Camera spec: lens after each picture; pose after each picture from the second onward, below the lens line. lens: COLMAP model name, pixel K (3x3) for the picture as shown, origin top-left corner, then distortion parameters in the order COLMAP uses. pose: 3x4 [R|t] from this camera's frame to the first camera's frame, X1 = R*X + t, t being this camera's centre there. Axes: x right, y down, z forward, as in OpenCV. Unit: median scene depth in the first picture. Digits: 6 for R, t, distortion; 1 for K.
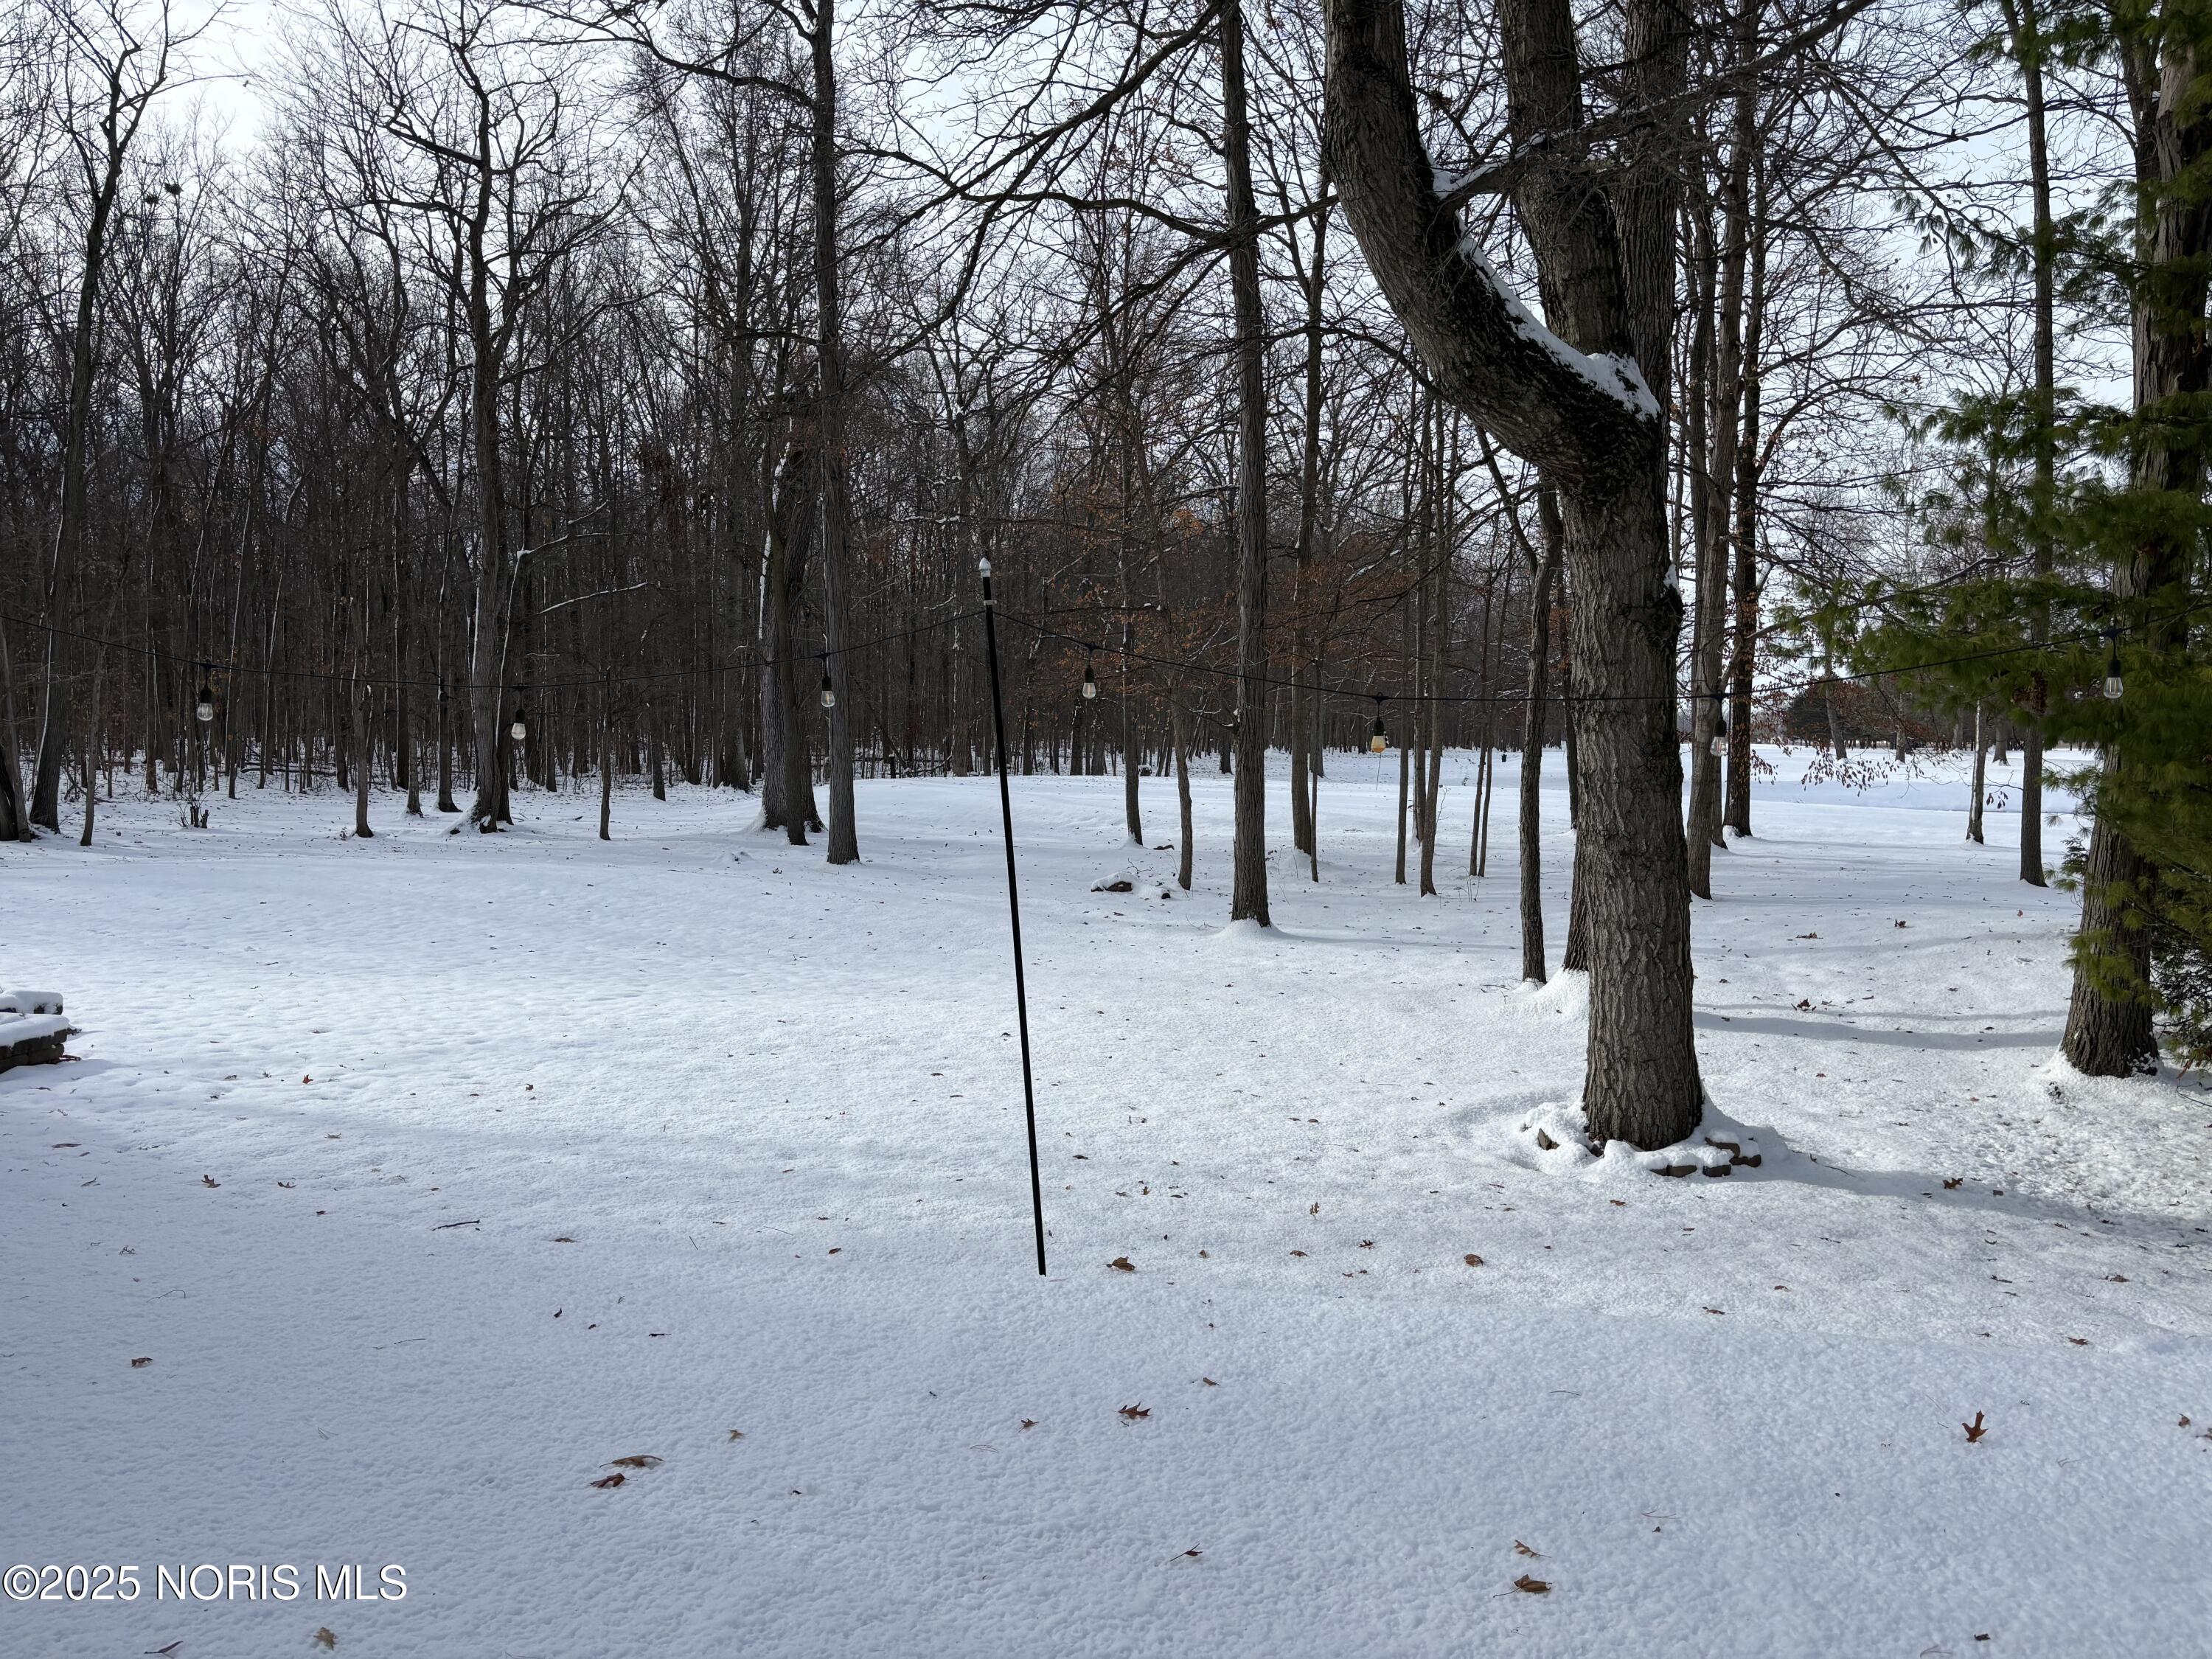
lens RADIAL K [[1665.1, 0, 1112.9], [0, 1665.1, 828.0], [0, 0, 1]] dist [0.050143, -0.039493]
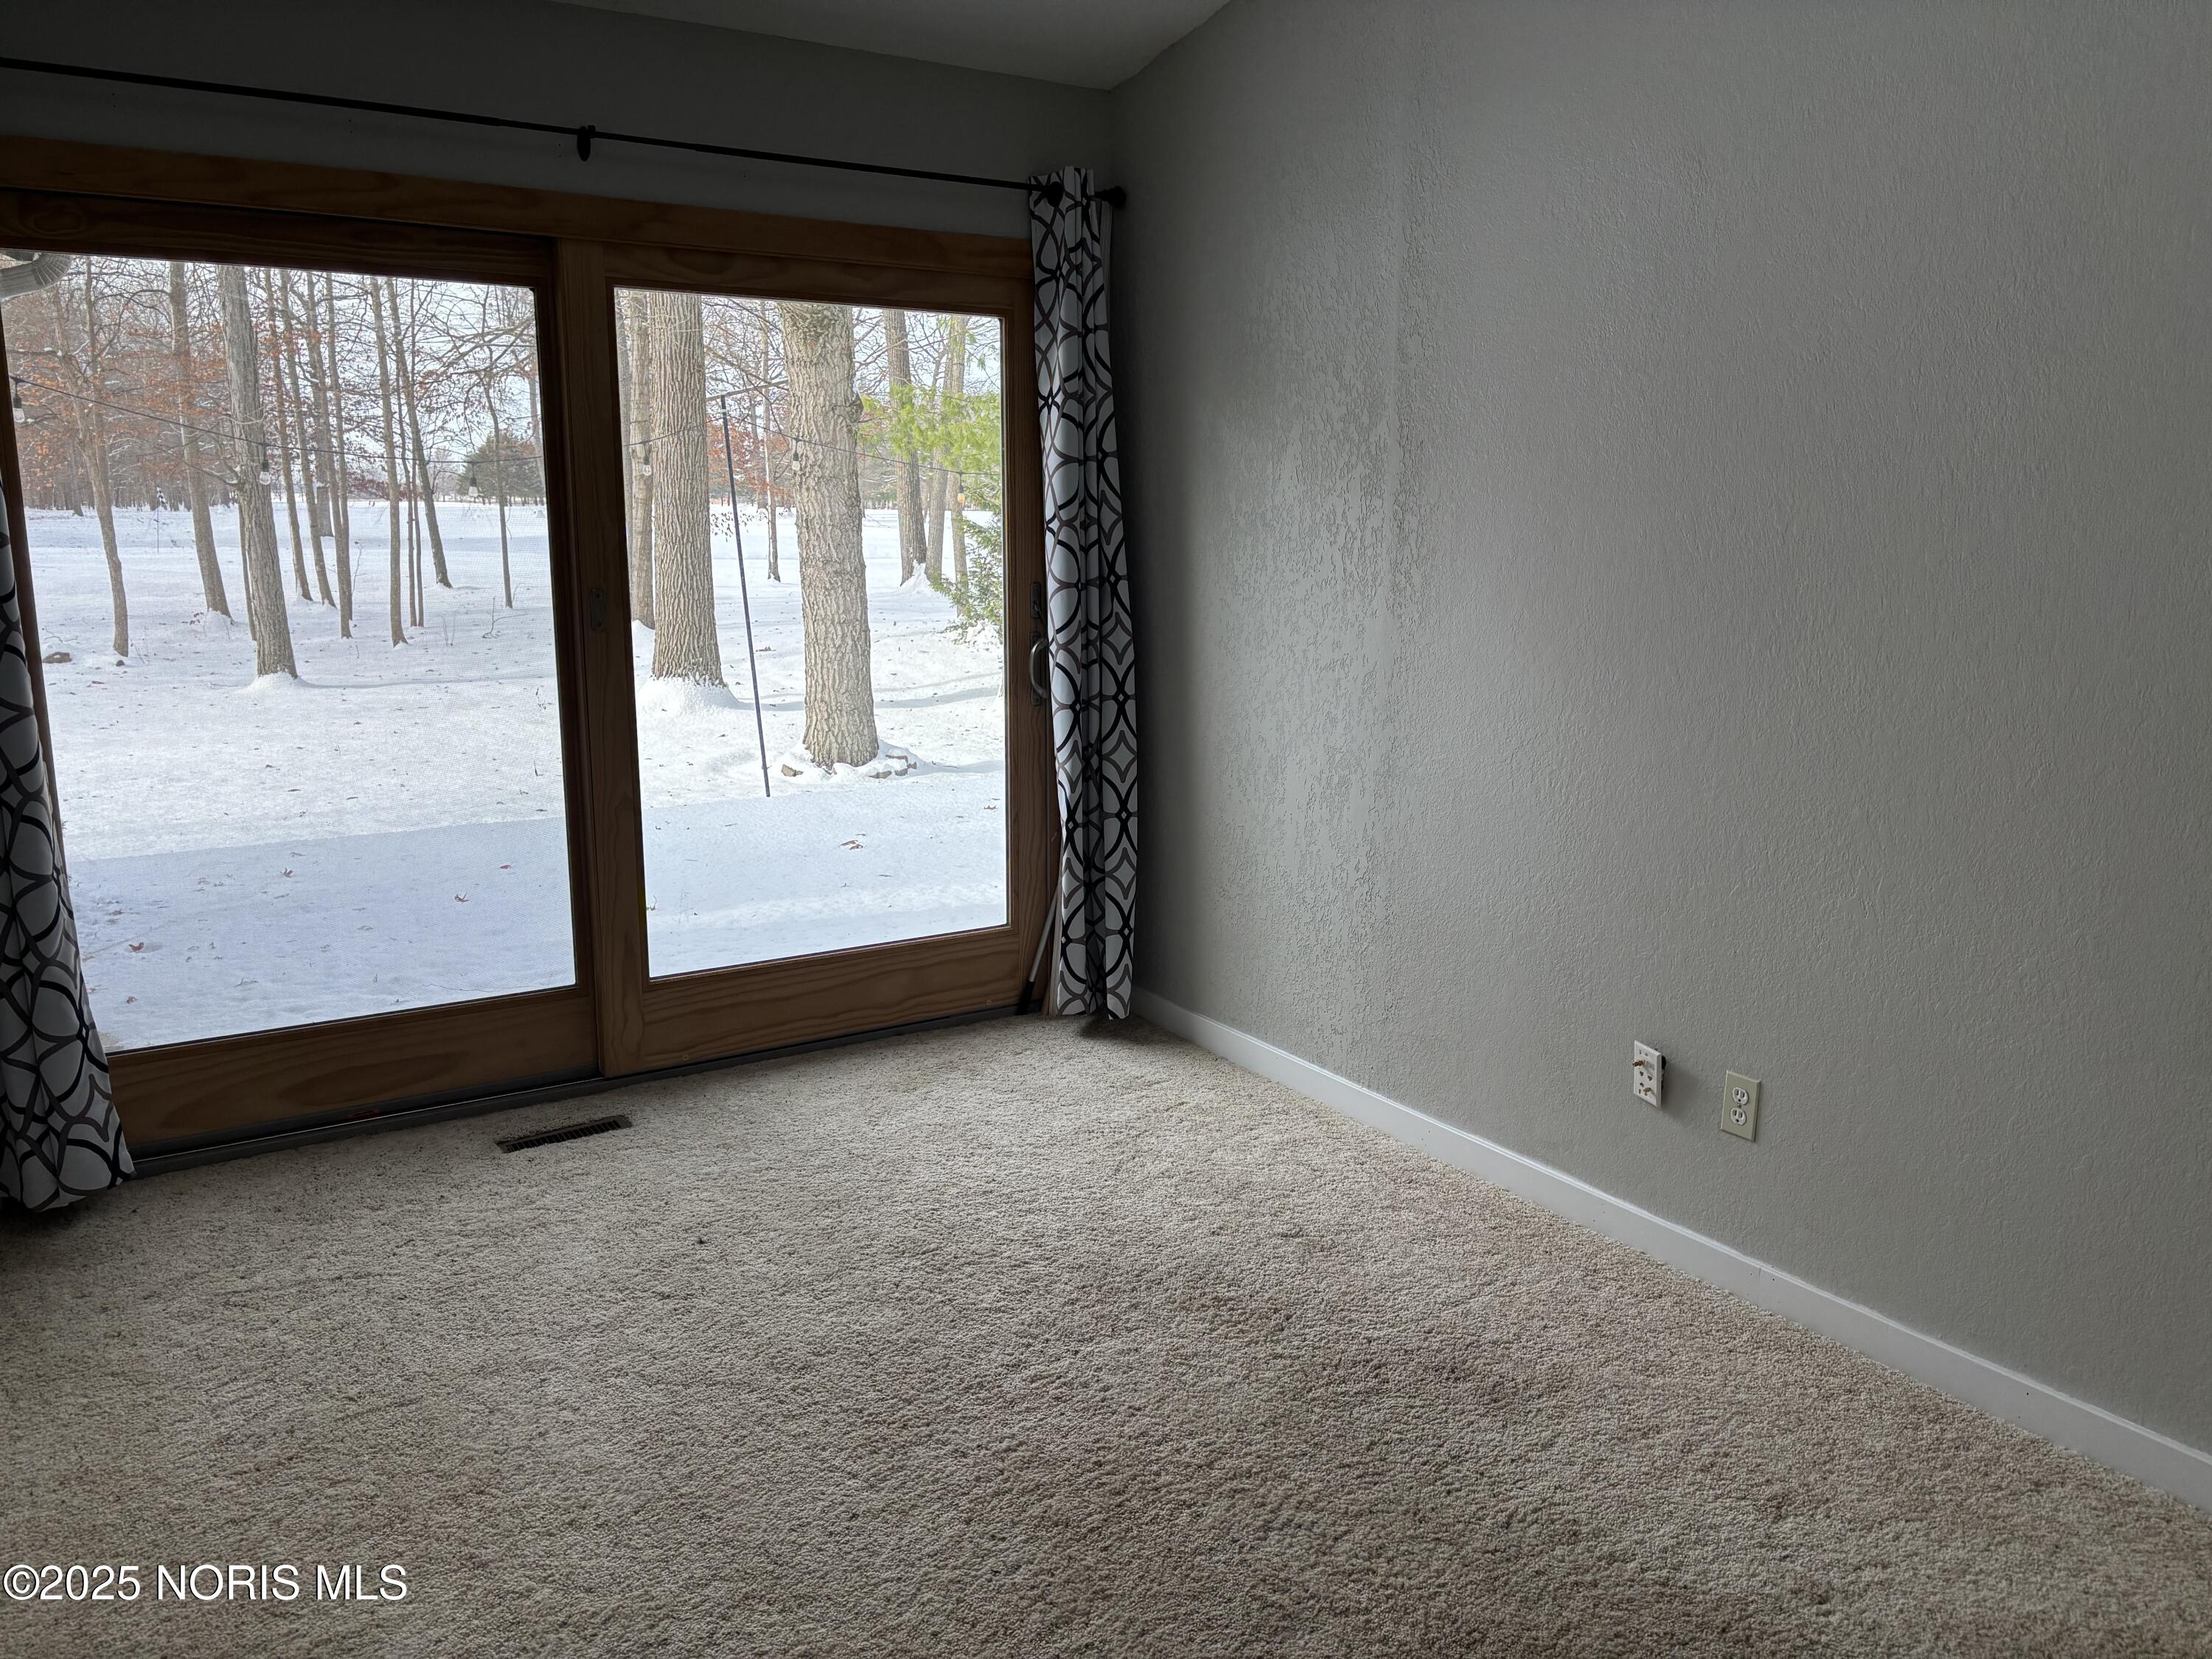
lens RADIAL K [[1665.1, 0, 1105.1], [0, 1665.1, 828.1], [0, 0, 1]] dist [0.050143, -0.039493]
pose [[0.728414, -0.139421, 0.670802, -0.553924], [0.043757, 0.986544, 0.157530, 0.015678], [-0.683738, -0.085395, 0.724713, -0.275426]]
